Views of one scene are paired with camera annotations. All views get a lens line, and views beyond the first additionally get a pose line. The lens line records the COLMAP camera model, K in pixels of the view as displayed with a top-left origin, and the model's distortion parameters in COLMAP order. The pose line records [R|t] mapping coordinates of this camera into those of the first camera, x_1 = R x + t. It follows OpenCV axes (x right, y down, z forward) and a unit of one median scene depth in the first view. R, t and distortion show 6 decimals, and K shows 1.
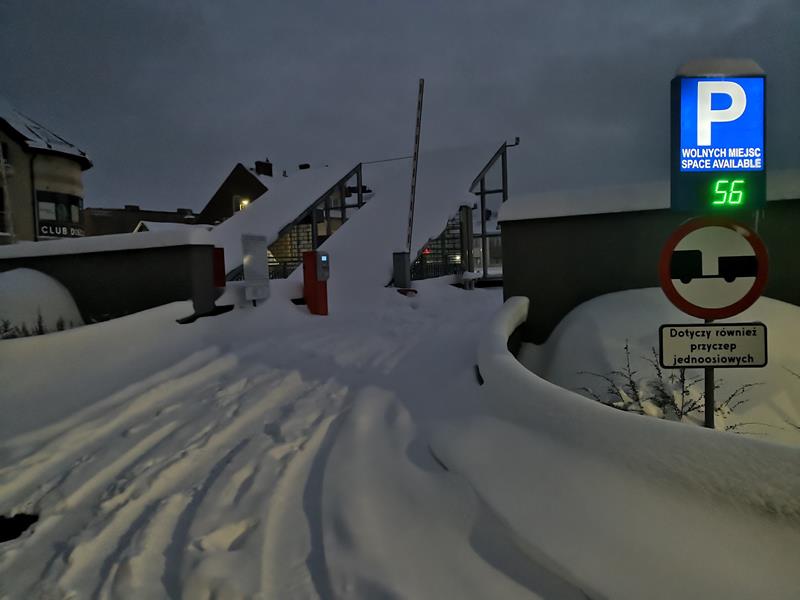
lens RADIAL K [[644.1, 0, 400.2], [0, 644.1, 294.5], [0, 0, 1]] dist [0.023403, -0.051577]
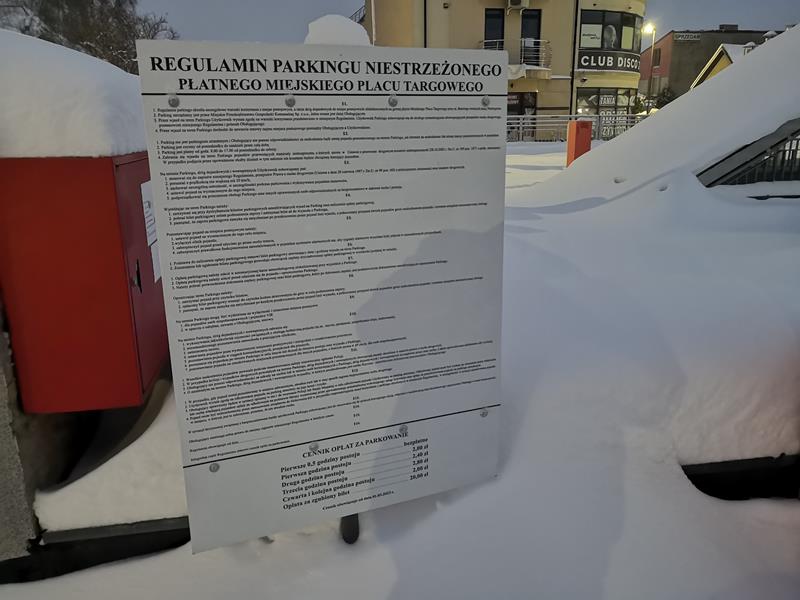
lens RADIAL K [[644.1, 0, 400.2], [0, 644.1, 294.5], [0, 0, 1]] dist [0.023403, -0.051577]
pose [[0.639006, 0.236959, -0.731794, -0.083013], [-0.047126, 0.961640, 0.270235, -0.066993], [0.767757, -0.138195, 0.625661, 0.700829]]
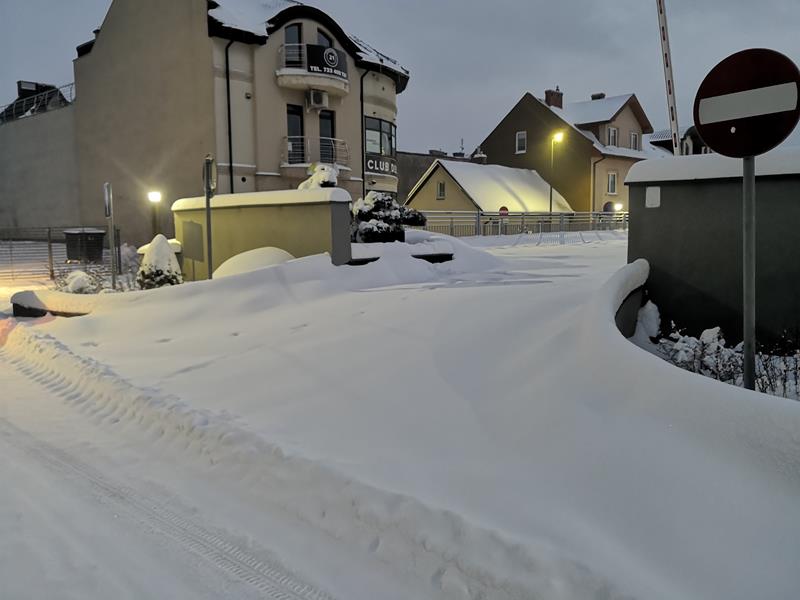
lens RADIAL K [[644.1, 0, 400.2], [0, 644.1, 294.5], [0, 0, 1]] dist [0.023403, -0.051577]
pose [[0.972030, 0.051624, -0.229112, -0.825025], [-0.035163, 0.996536, 0.075359, 0.006572], [0.232208, -0.065196, 0.970479, 0.505334]]
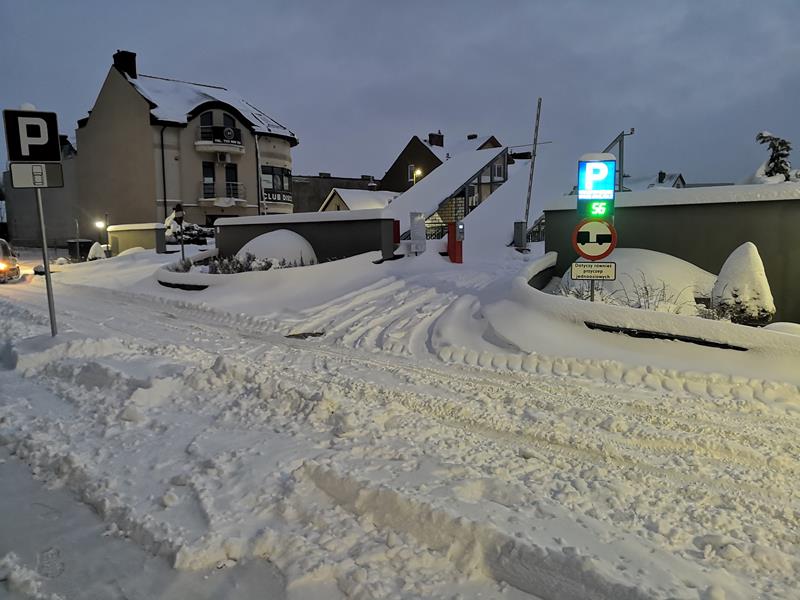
lens RADIAL K [[644.1, 0, 400.2], [0, 644.1, 294.5], [0, 0, 1]] dist [0.023403, -0.051577]
pose [[0.964996, 0.044589, -0.258445, 0.123011], [-0.028801, 0.997498, 0.064559, 0.009294], [0.260677, -0.054855, 0.963866, -0.453661]]
